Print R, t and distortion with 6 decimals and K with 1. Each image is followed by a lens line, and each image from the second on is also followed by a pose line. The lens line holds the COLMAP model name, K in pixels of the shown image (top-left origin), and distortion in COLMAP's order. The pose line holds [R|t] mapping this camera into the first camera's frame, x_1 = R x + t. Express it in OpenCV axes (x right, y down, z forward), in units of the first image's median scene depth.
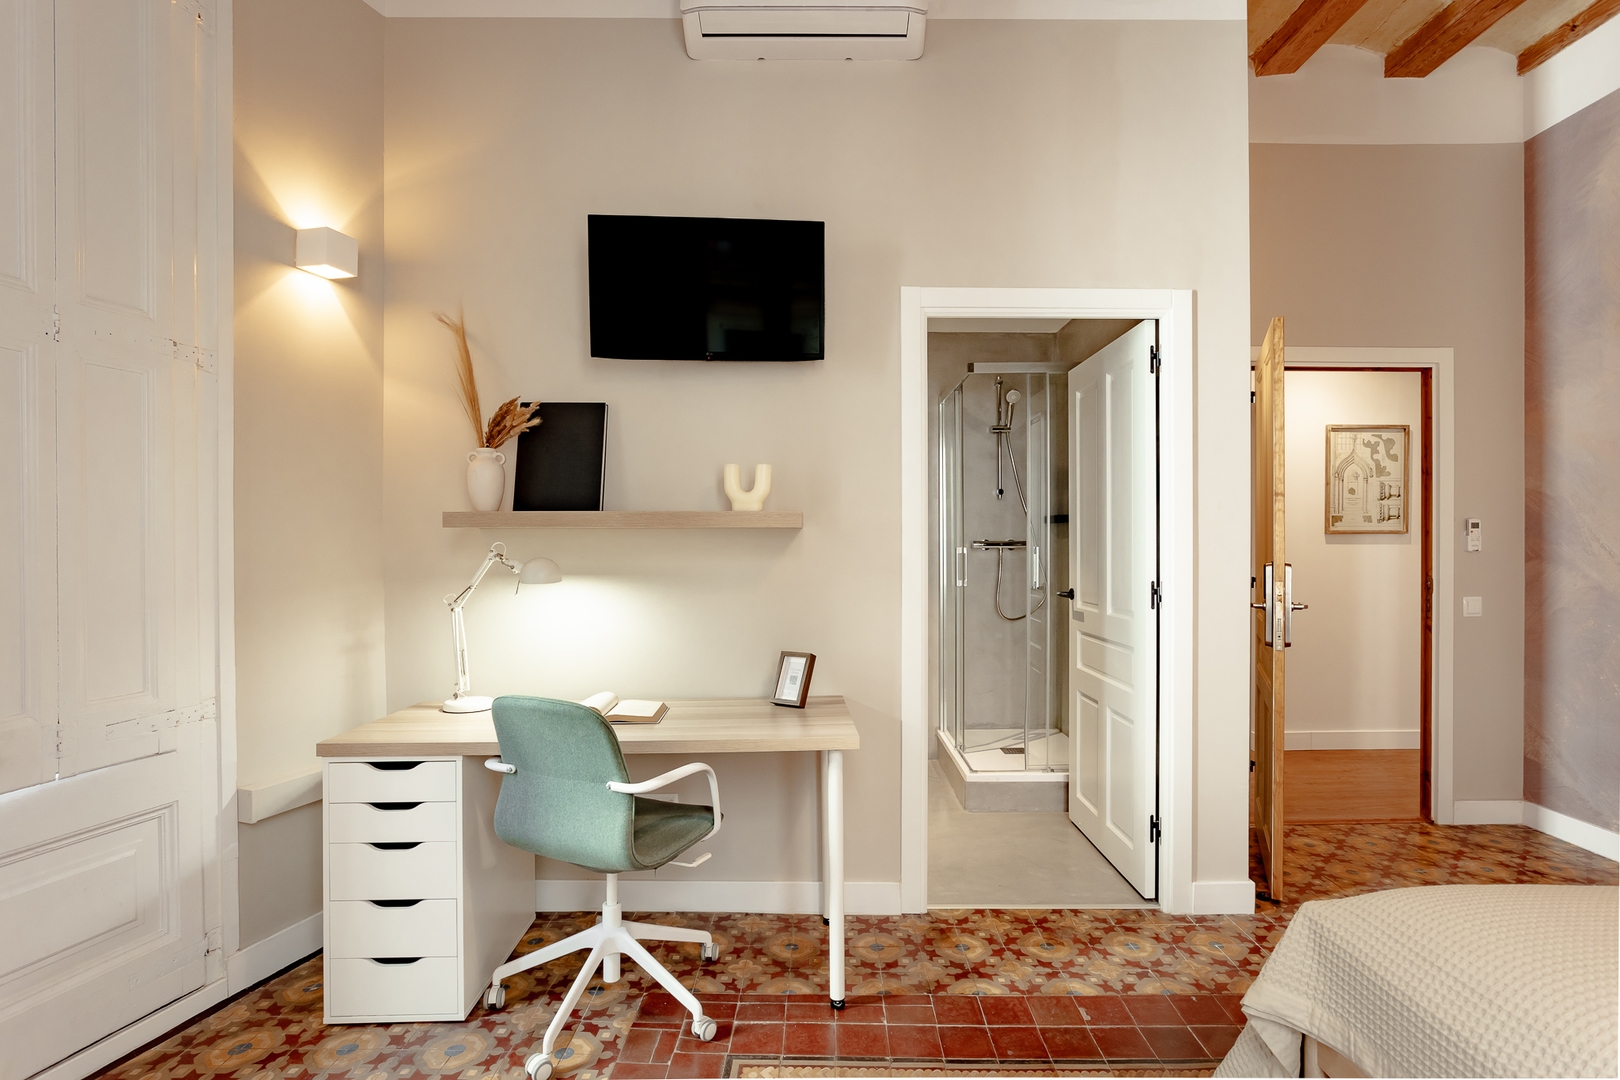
lens RADIAL K [[781.3, 0, 820.3], [0, 781.3, 564.1], [0, 0, 1]] dist [-0.041629, 0.022652]
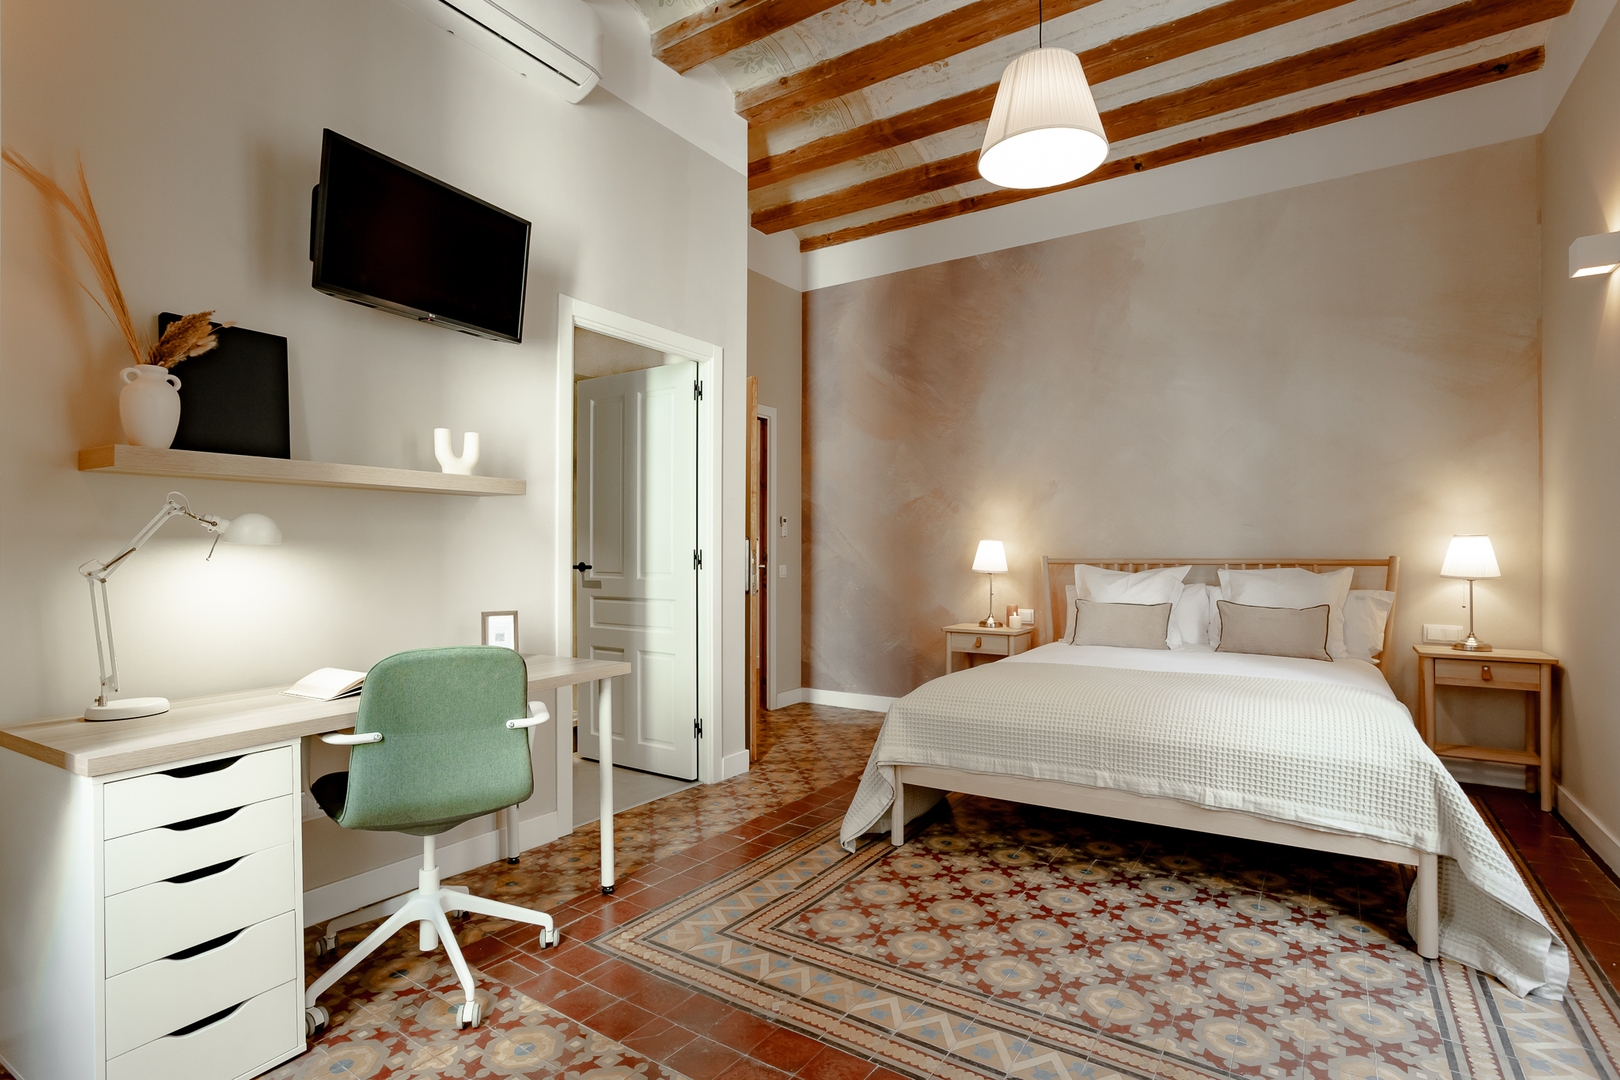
lens RADIAL K [[790.6, 0, 812.9], [0, 790.6, 570.6], [0, 0, 1]] dist [0.000176, 0.000259]
pose [[0.555929, -0.019855, 0.830992, -0.735561], [0.018020, 0.999768, 0.011832, 0.053564], [-0.831034, 0.008397, 0.556158, 0.036104]]
